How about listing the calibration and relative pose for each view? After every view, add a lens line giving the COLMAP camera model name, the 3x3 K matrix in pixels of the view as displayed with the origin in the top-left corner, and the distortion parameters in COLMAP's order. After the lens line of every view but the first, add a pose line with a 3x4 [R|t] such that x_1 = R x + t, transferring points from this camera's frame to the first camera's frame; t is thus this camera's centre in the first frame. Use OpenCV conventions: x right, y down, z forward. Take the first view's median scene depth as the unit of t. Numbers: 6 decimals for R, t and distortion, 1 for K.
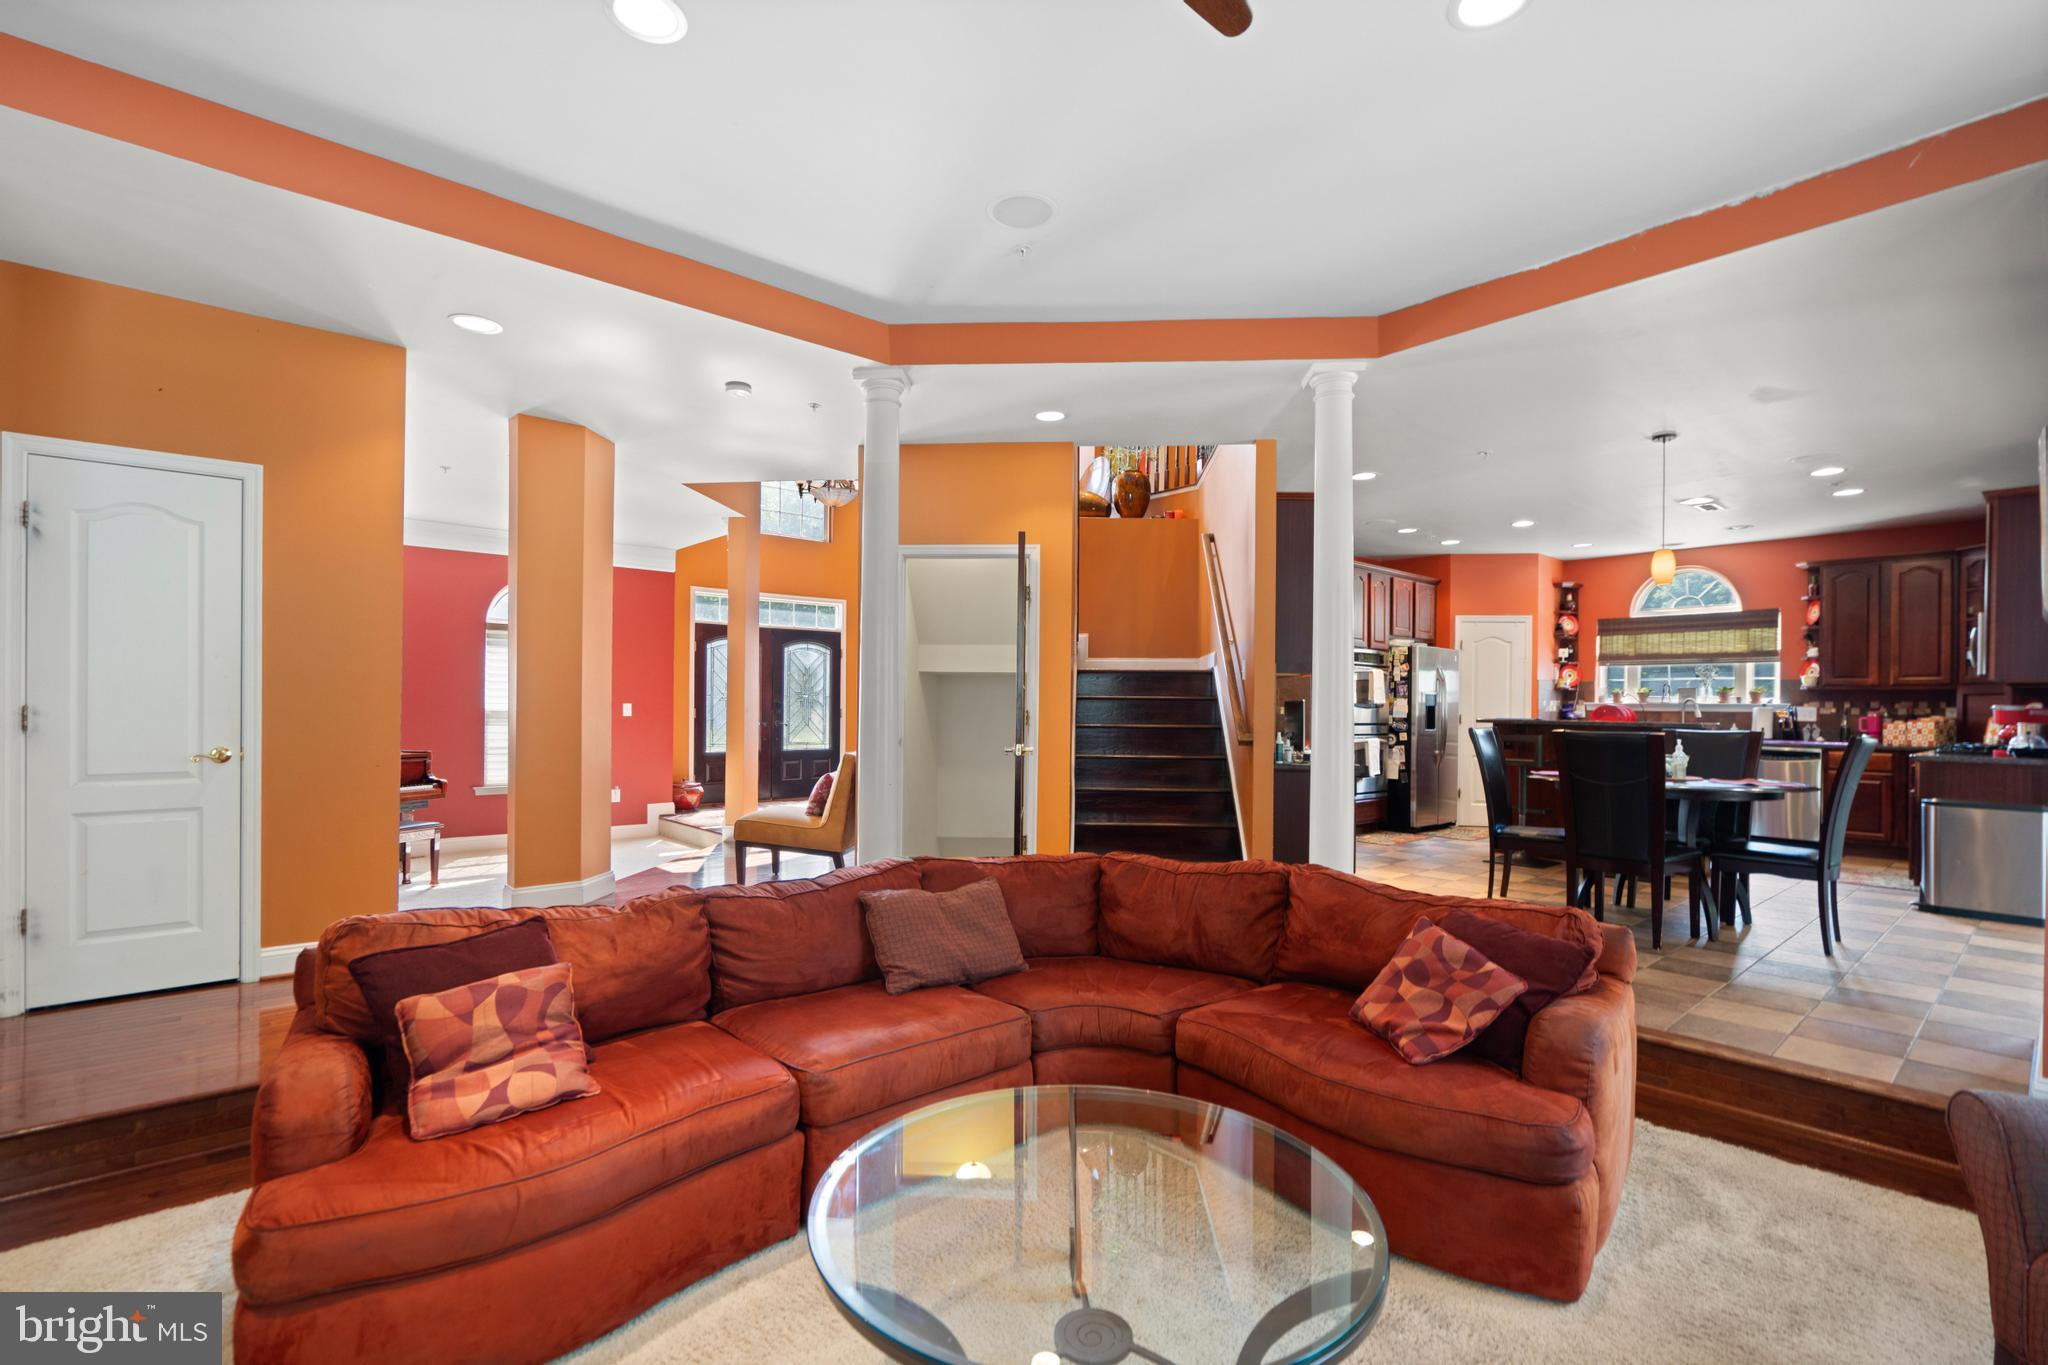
lens RADIAL K [[946.7, 0, 1010.4], [0, 946.7, 698.1], [0, 0, 1]] dist [0.000665, -0.000157]
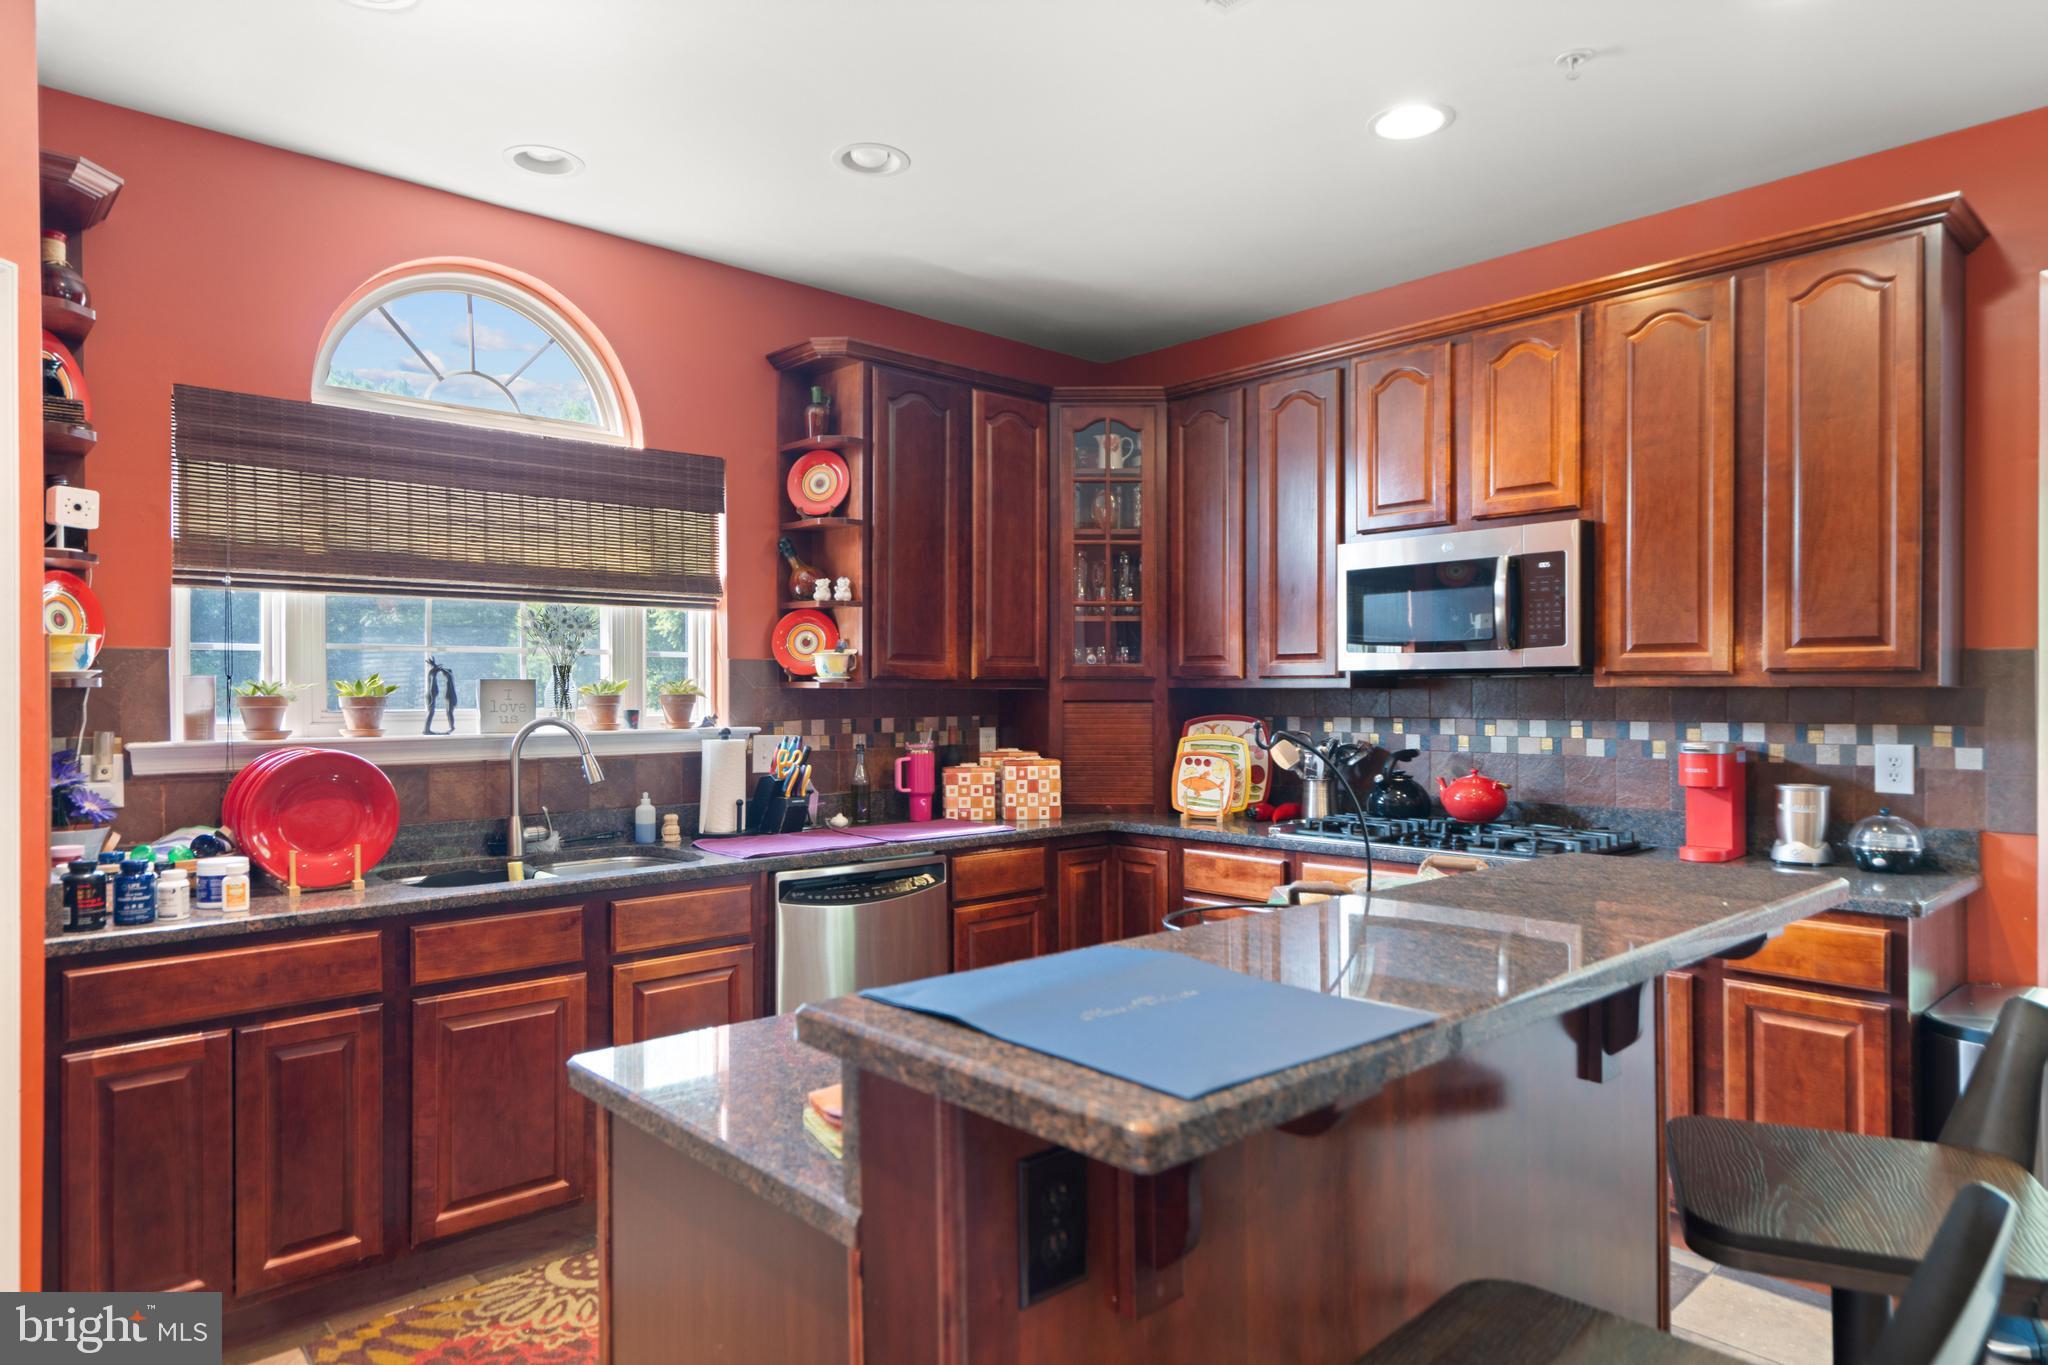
lens RADIAL K [[1219.4, 0, 1017.6], [0, 1219.4, 686.7], [0, 0, 1]] dist [0.003527, 0.005069]
pose [[-0.026786, -0.007393, 0.999614, 0.340008], [-0.004161, 0.999965, 0.007284, -0.012856], [-0.999633, -0.003964, -0.026816, 0.875283]]
